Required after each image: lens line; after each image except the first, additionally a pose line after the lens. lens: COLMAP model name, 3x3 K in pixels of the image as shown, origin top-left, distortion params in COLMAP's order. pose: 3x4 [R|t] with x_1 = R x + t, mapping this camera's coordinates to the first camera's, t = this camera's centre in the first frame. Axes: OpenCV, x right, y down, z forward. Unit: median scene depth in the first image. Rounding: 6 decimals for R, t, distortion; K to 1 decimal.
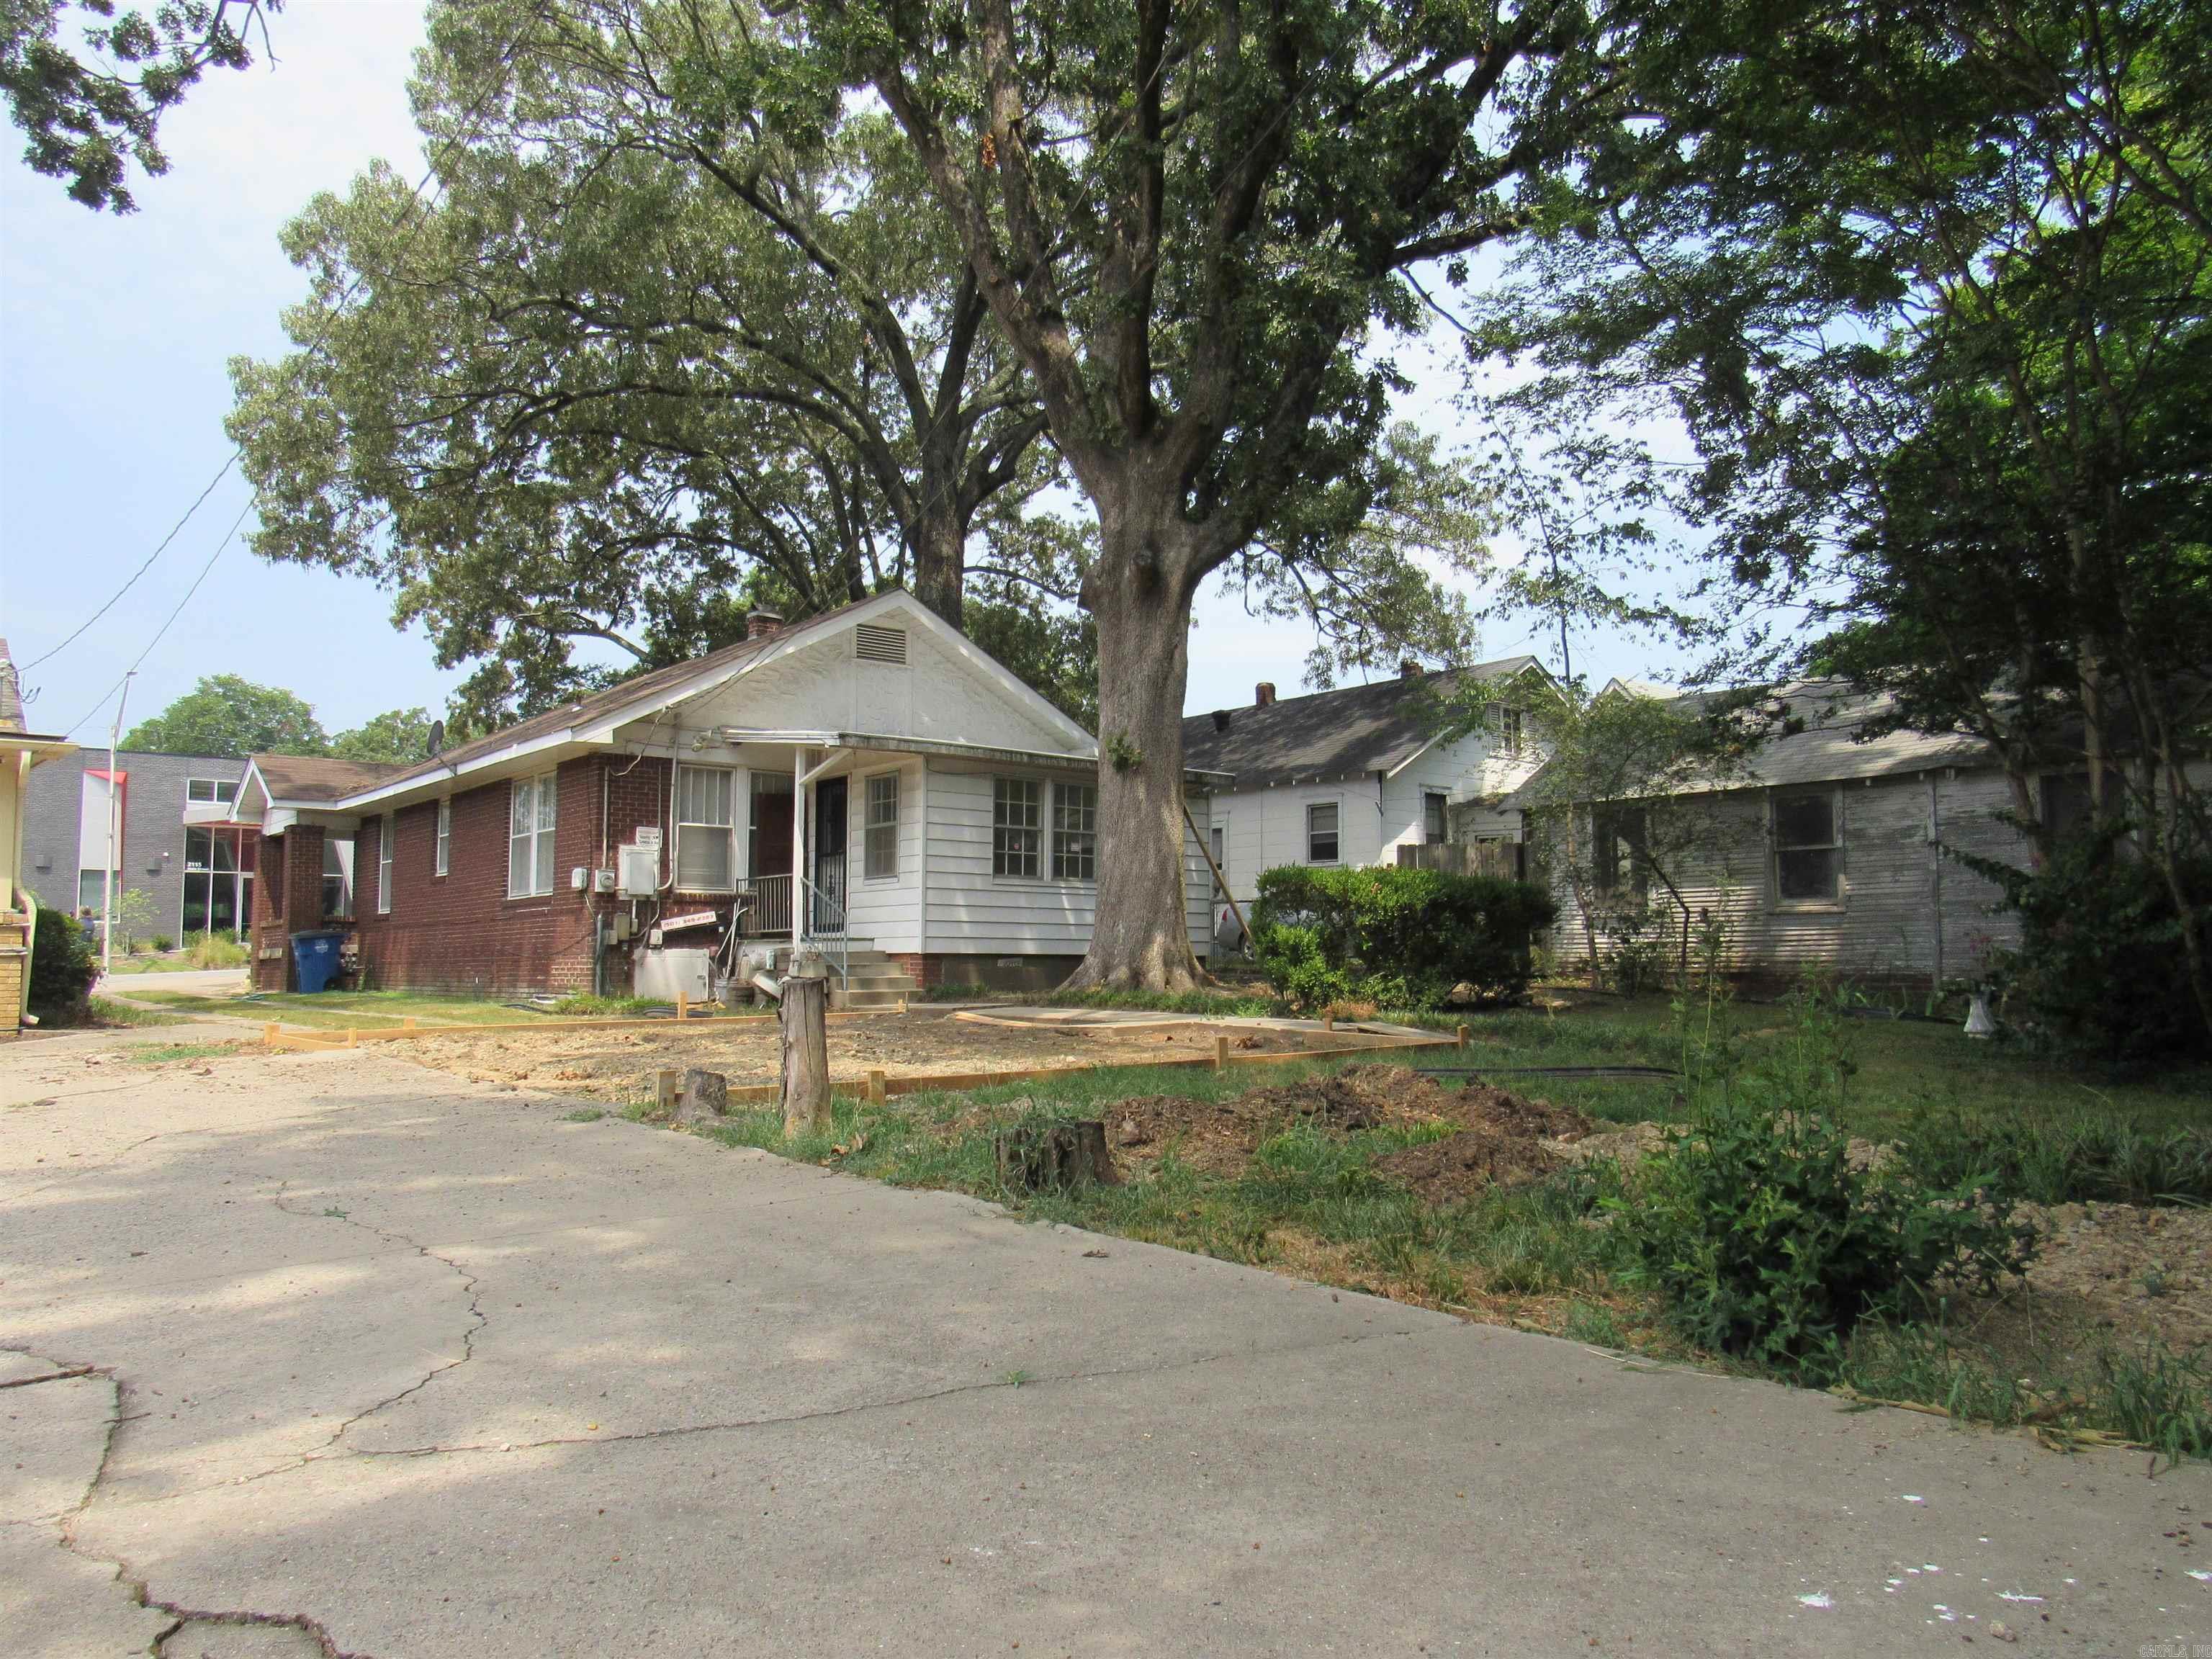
lens RADIAL K [[1578.1, 0, 1119.4], [0, 1578.1, 823.5], [0, 0, 1]] dist [-0.008025, -0.009687]
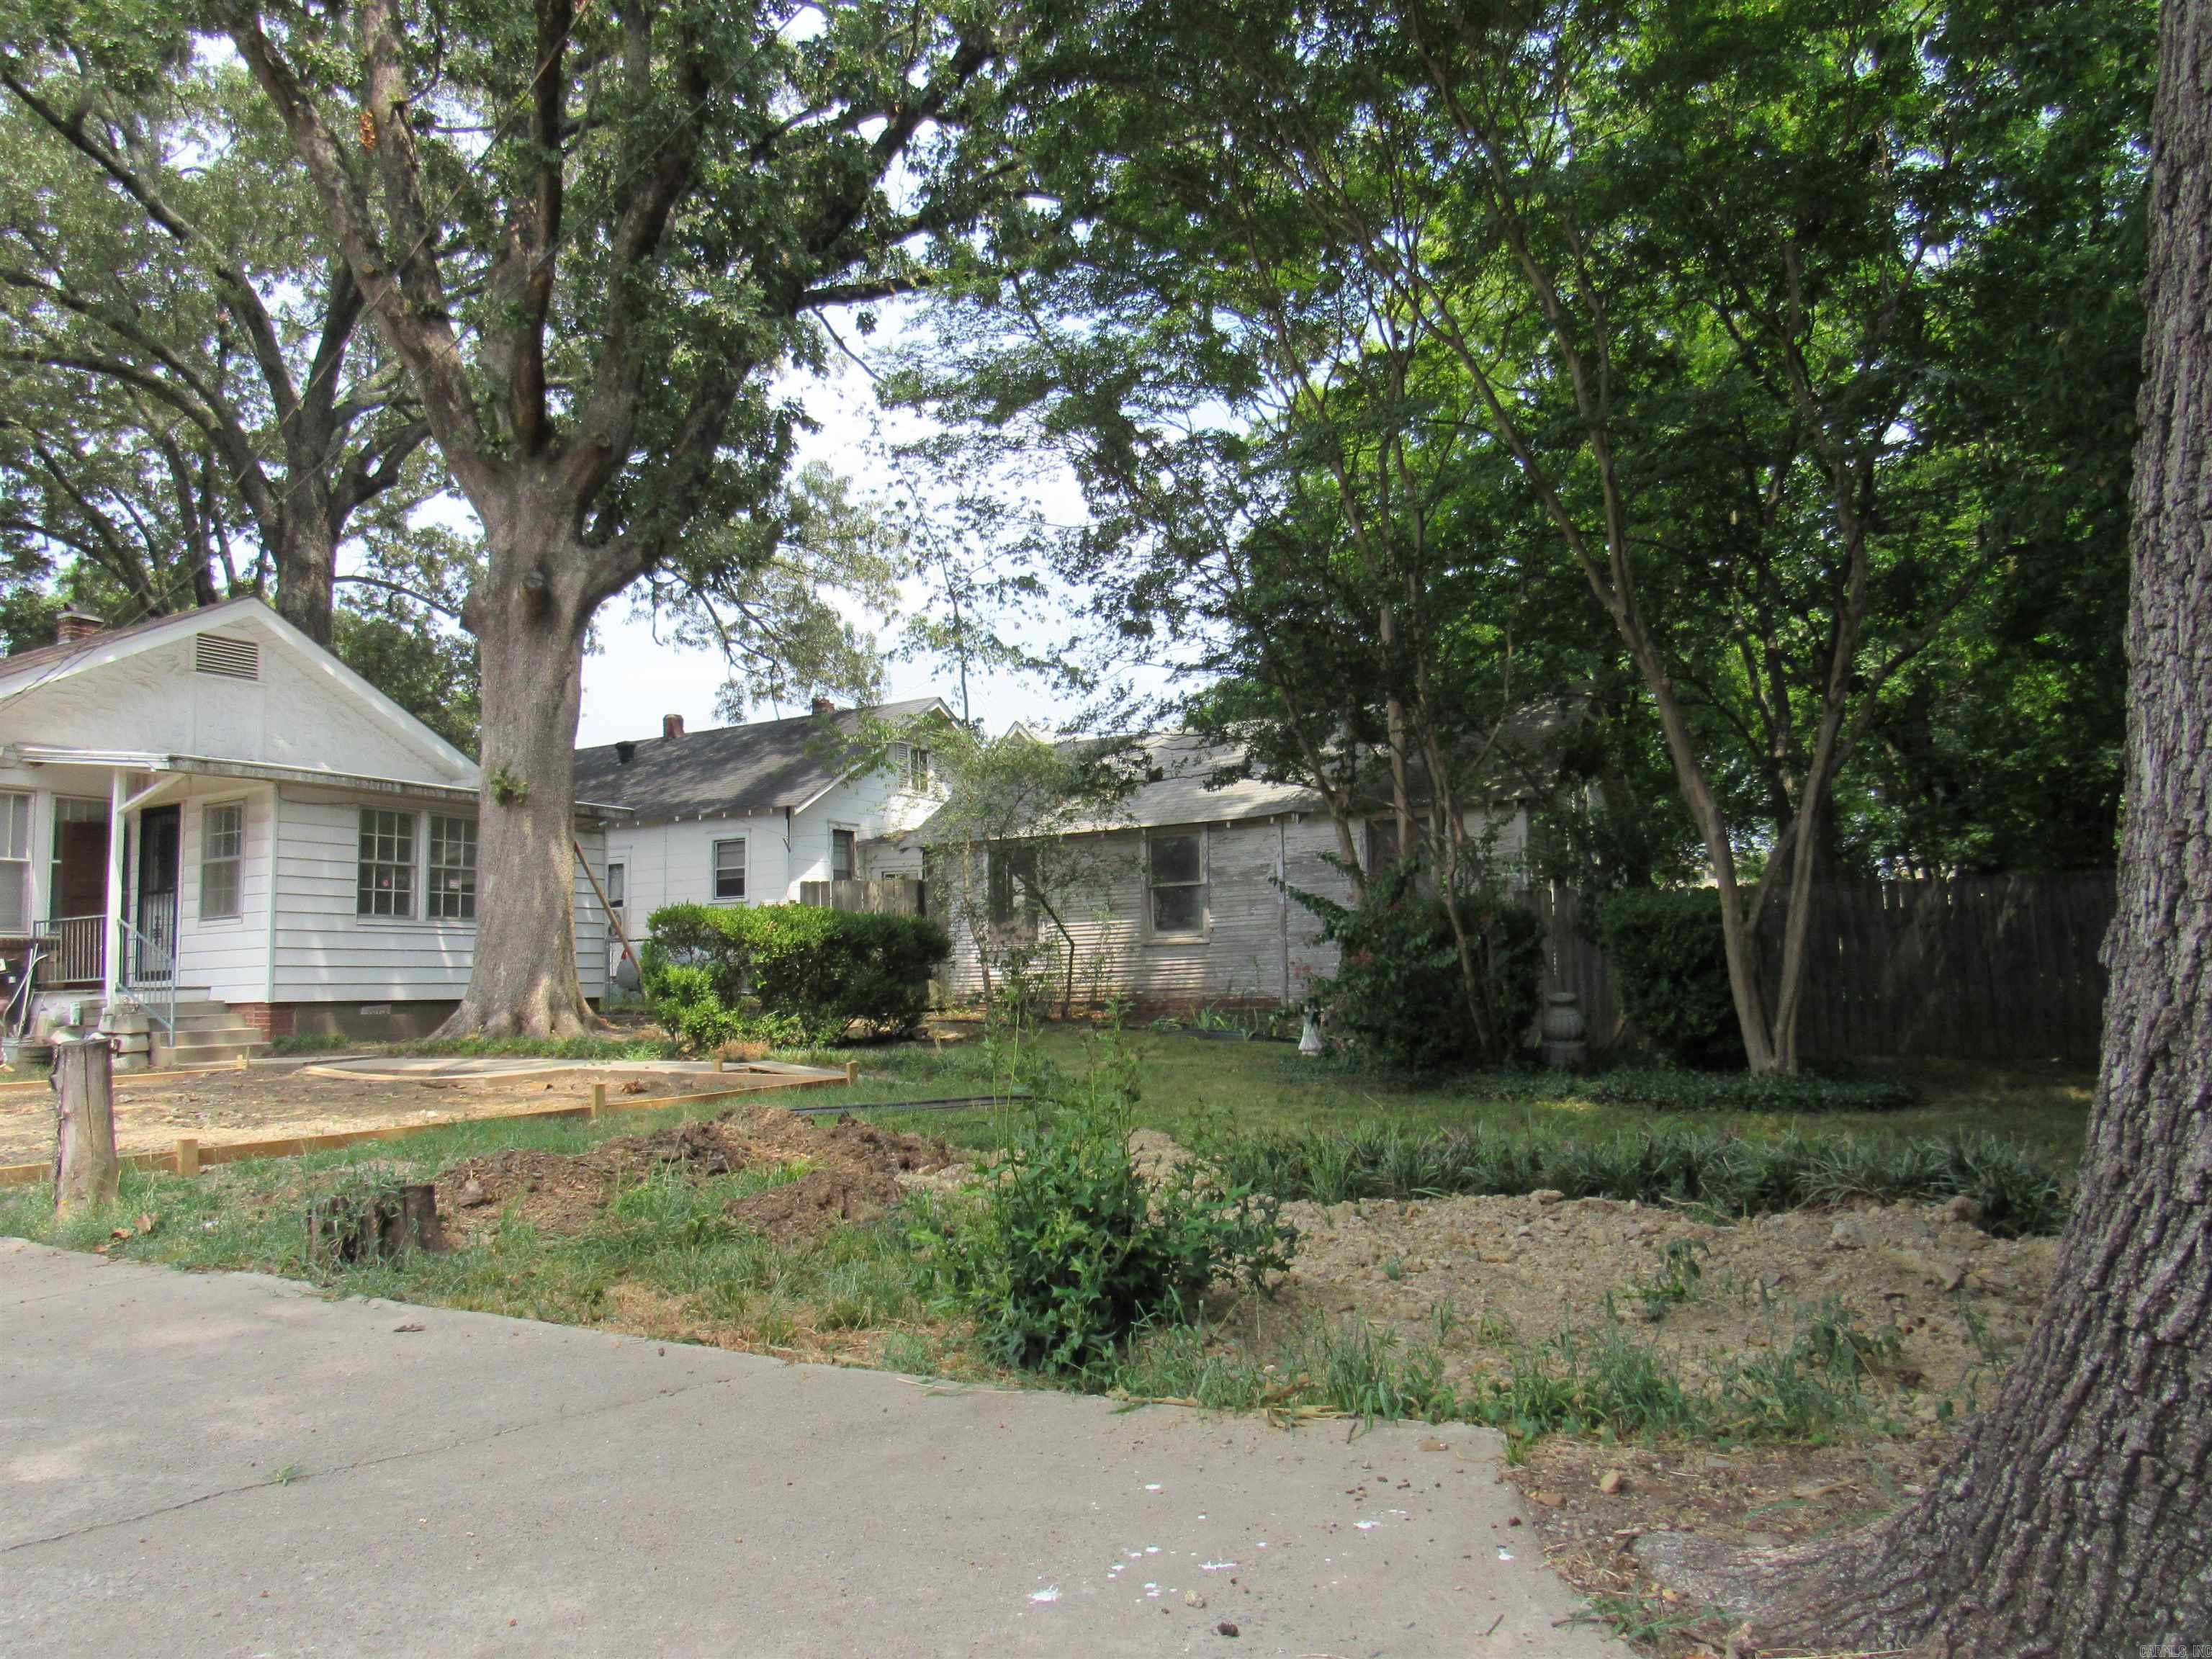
lens RADIAL K [[1575.5, 0, 1106.0], [0, 1575.5, 829.5], [0, 0, 1]] dist [-0.032229, 0.029717]
pose [[0.937448, 0.011134, 0.347946, 0.010299], [-0.004904, 0.999812, -0.018783, -0.001799], [-0.348090, 0.015902, 0.937326, -0.004541]]
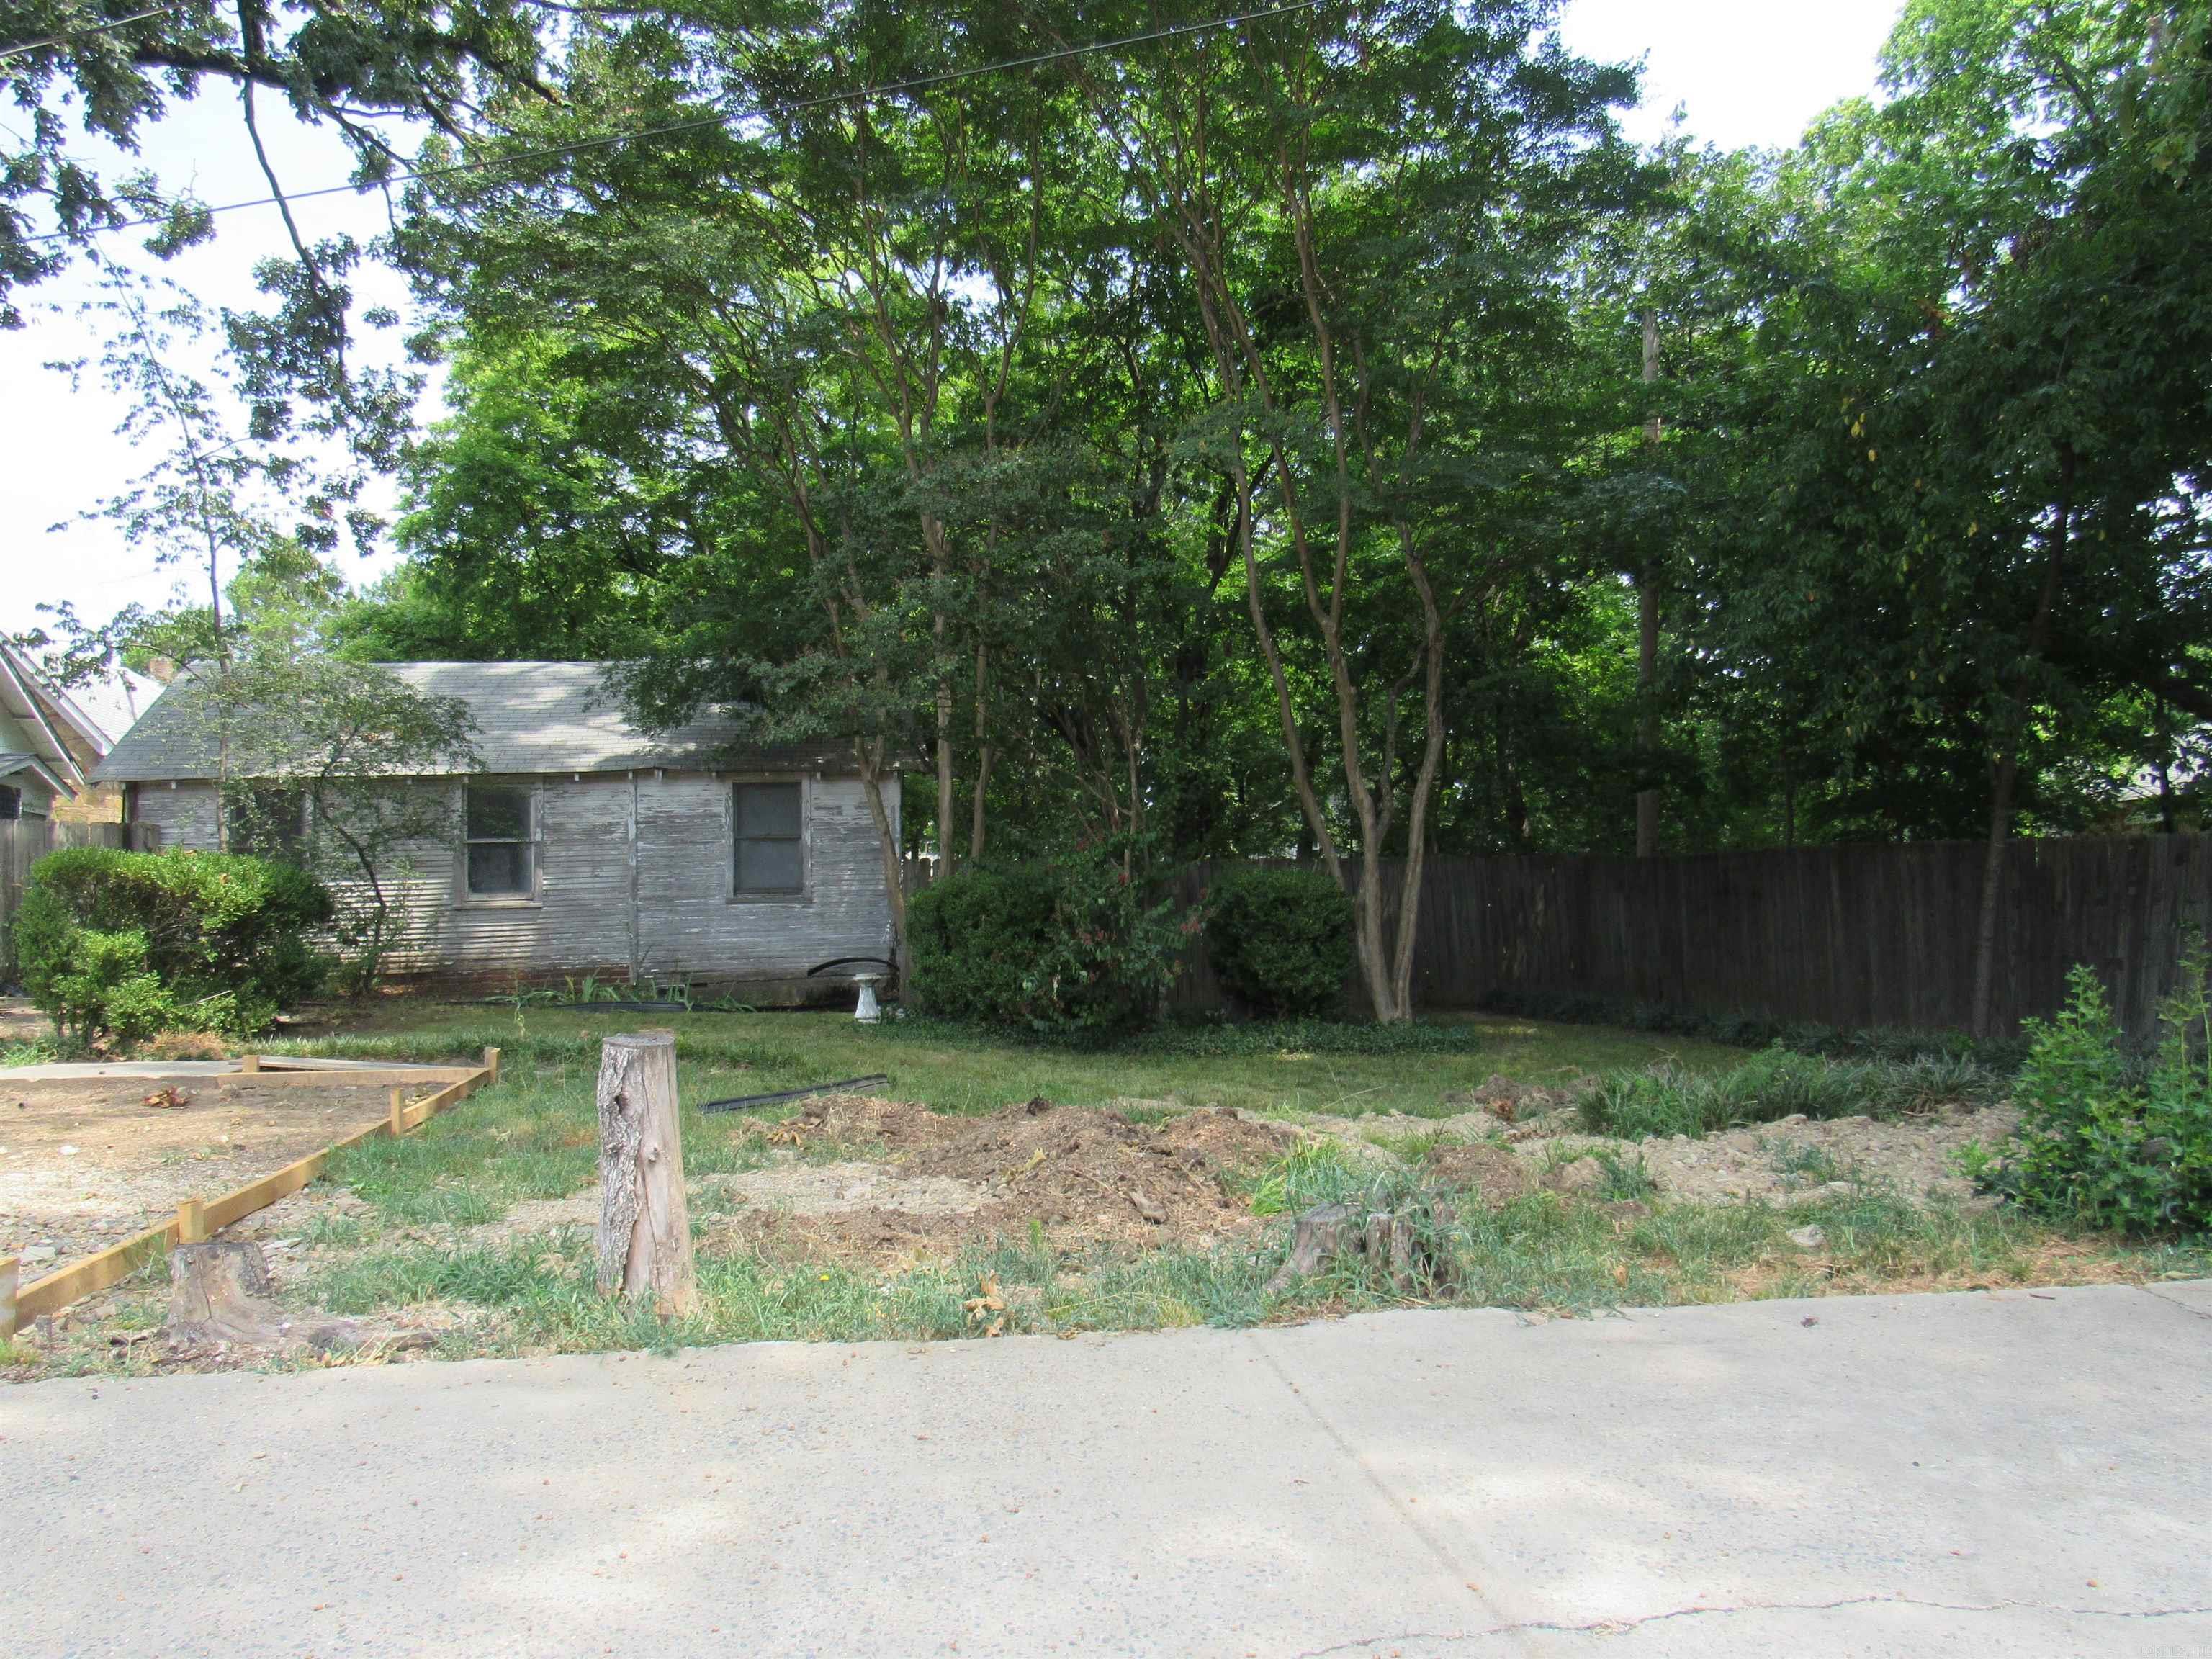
lens RADIAL K [[1567.1, 0, 1112.3], [0, 1567.1, 839.3], [0, 0, 1]] dist [-0.008866, 0.000152]
pose [[0.527670, 0.031849, 0.848852, -0.174772], [-0.044459, 0.998963, -0.009844, 0.007145], [-0.848285, -0.032545, 0.528539, 0.171349]]
